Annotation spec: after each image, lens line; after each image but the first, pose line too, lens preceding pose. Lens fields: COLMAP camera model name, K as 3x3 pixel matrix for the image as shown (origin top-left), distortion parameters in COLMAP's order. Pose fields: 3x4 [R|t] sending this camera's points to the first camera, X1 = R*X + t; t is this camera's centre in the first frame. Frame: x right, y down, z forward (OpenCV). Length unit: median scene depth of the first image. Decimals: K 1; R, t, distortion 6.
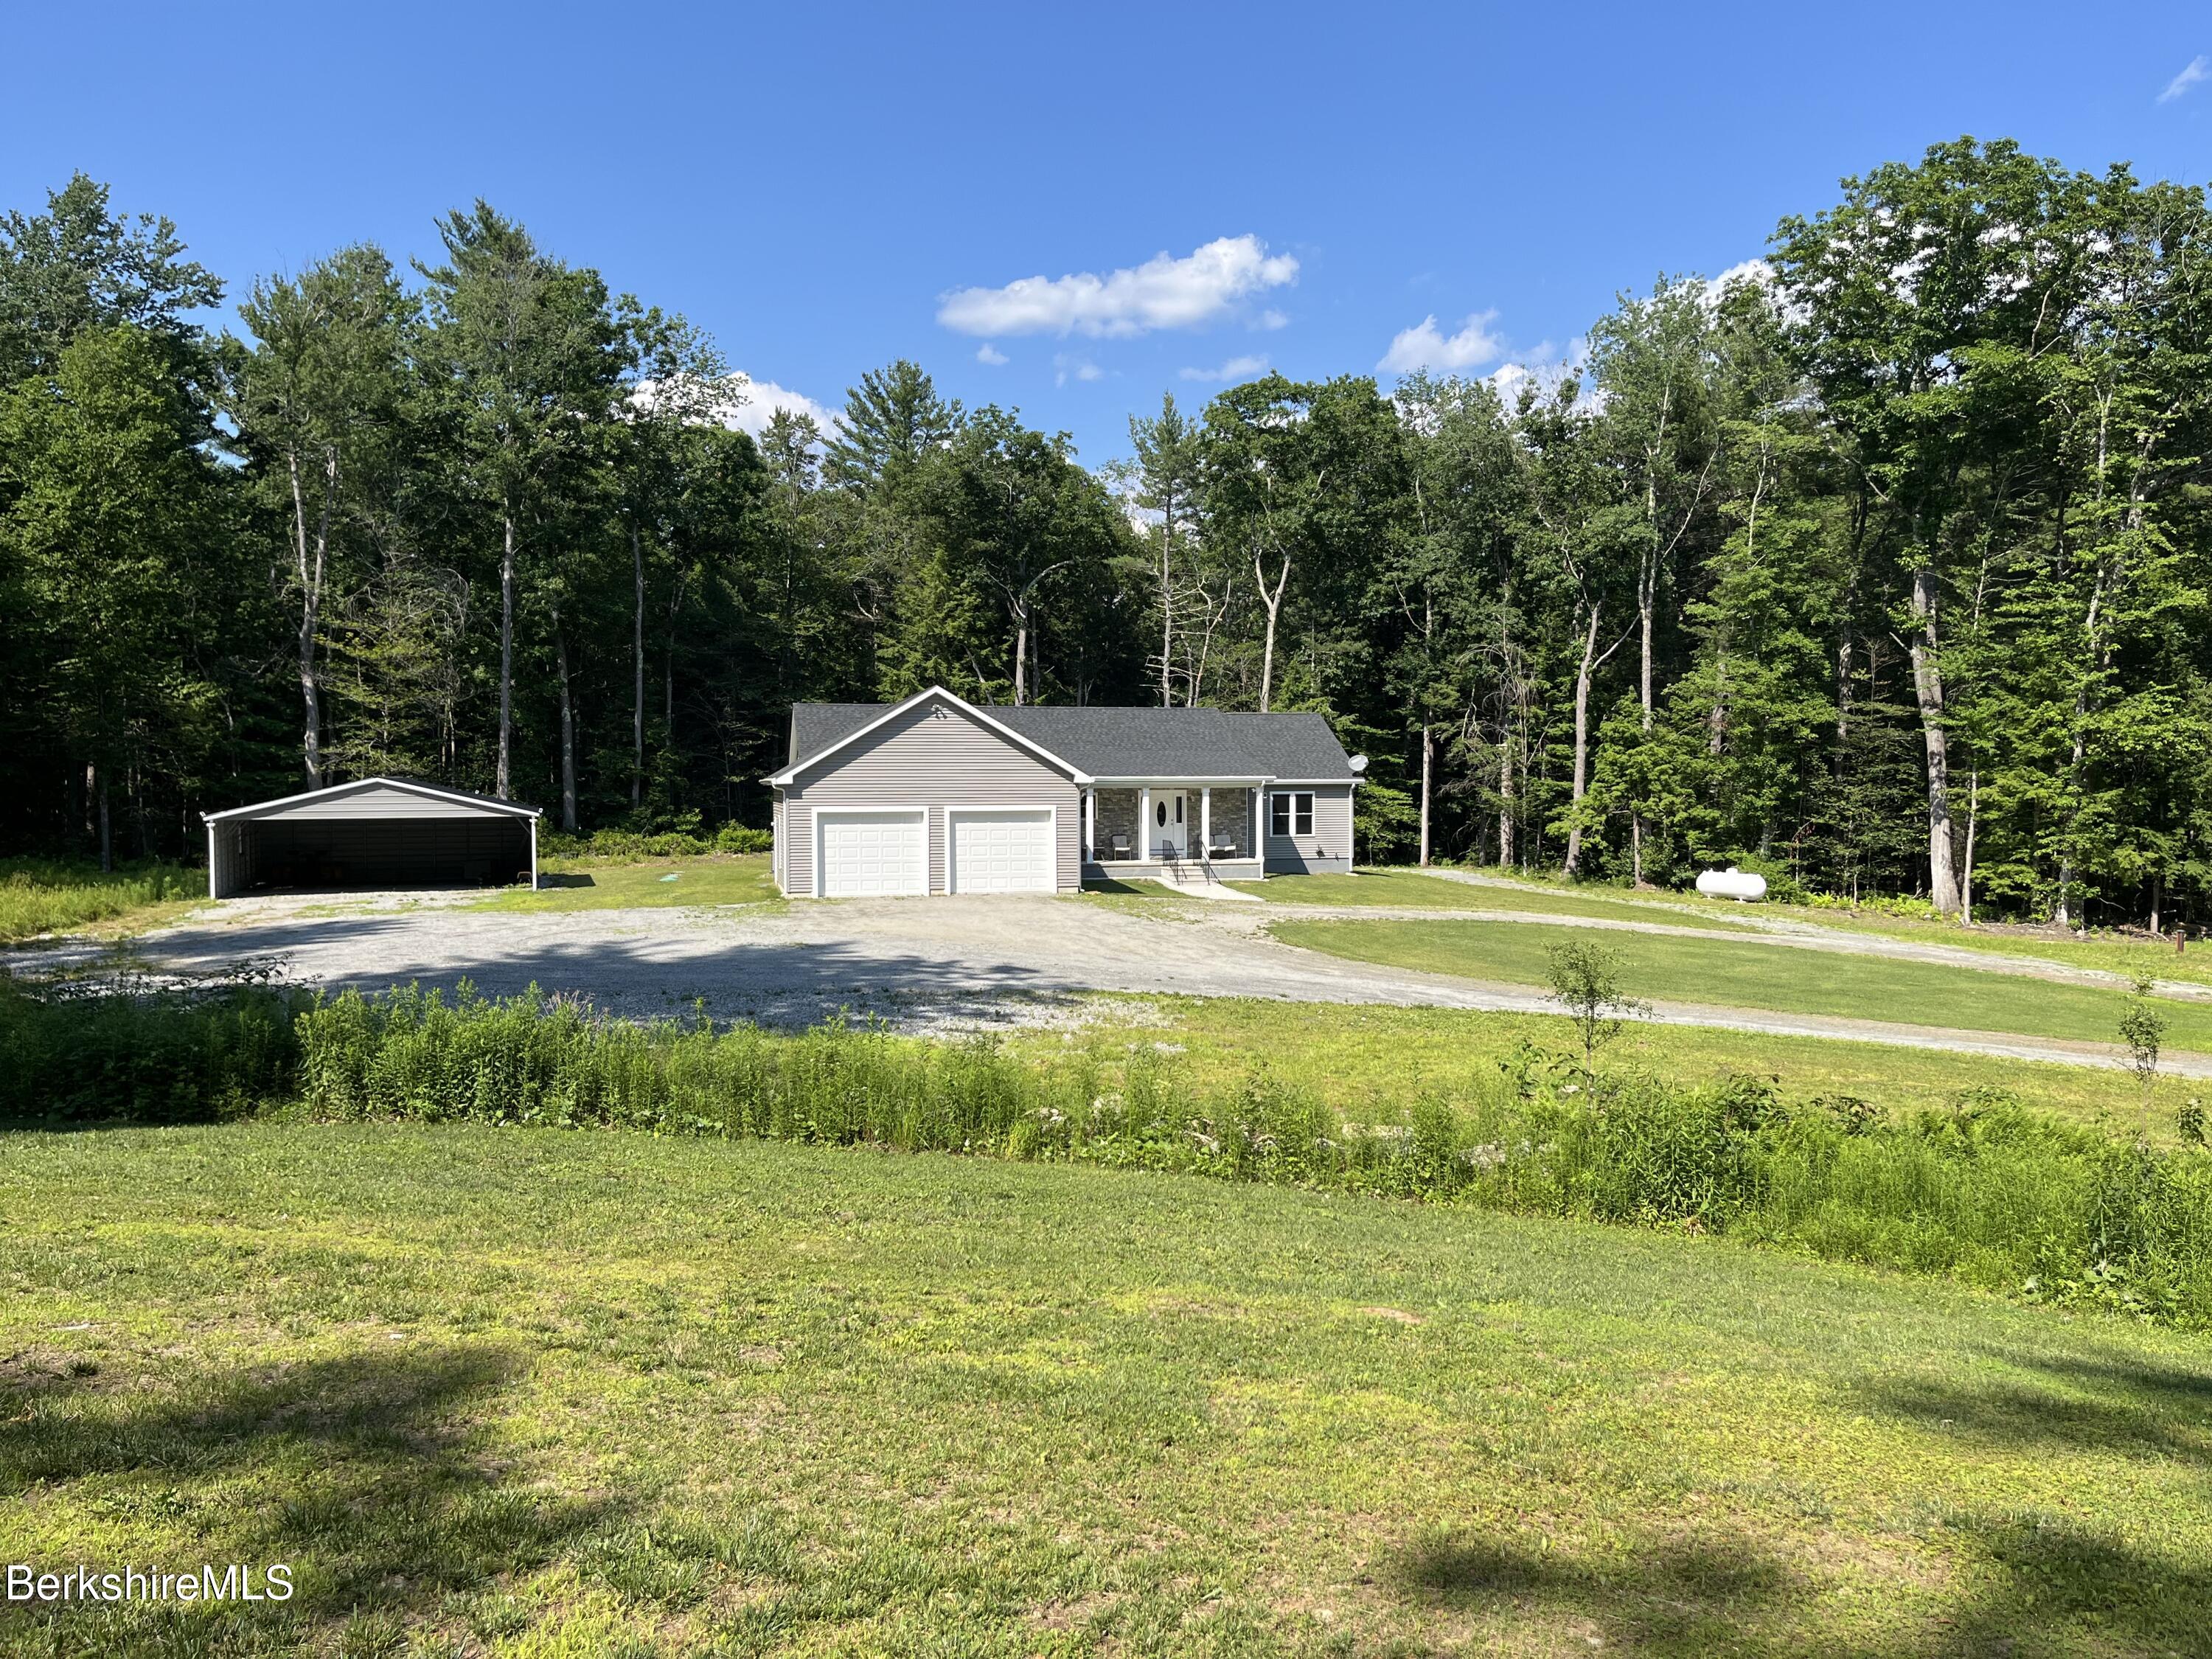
lens RADIAL K [[1674.7, 0, 1115.4], [0, 1674.7, 828.5], [0, 0, 1]] dist [0.069572, -0.097014]
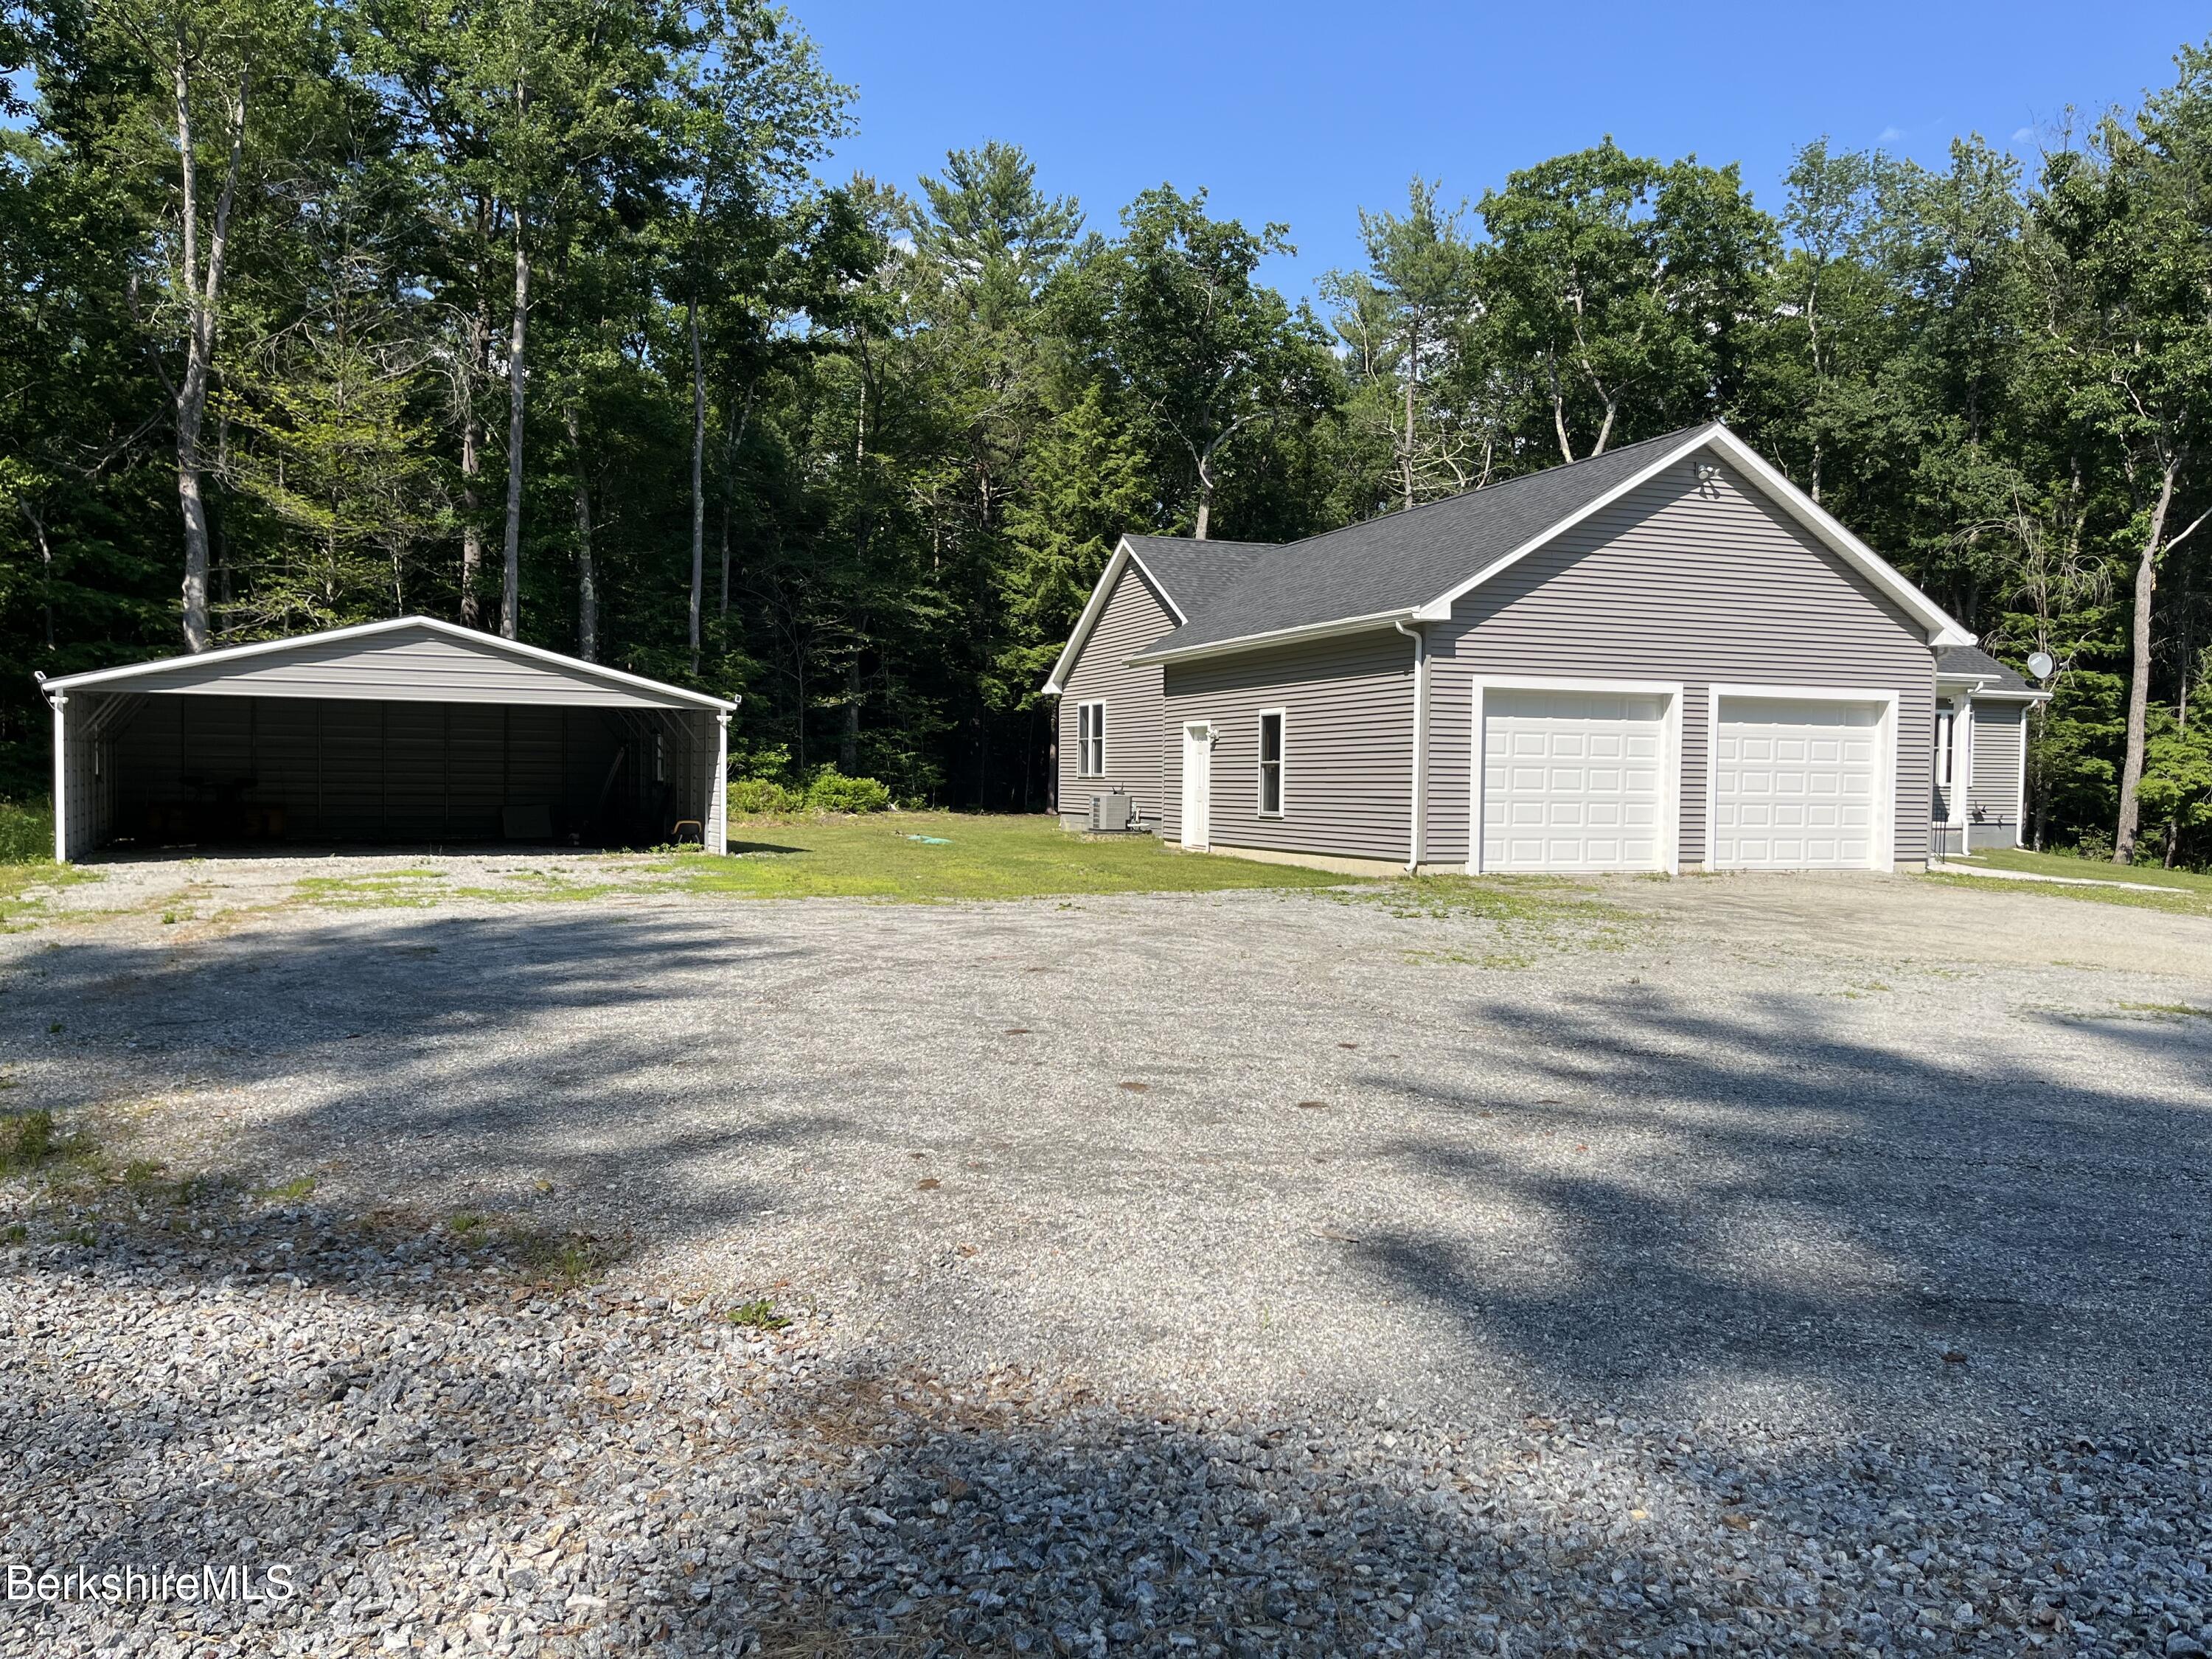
lens RADIAL K [[1674.7, 0, 1100.2], [0, 1674.7, 825.0], [0, 0, 1]] dist [0.069572, -0.097014]
pose [[0.992622, 0.013749, 0.120471, -0.244022], [-0.013904, 0.999903, 0.000444, 0.021172], [-0.120453, -0.002116, 0.992717, 0.405164]]
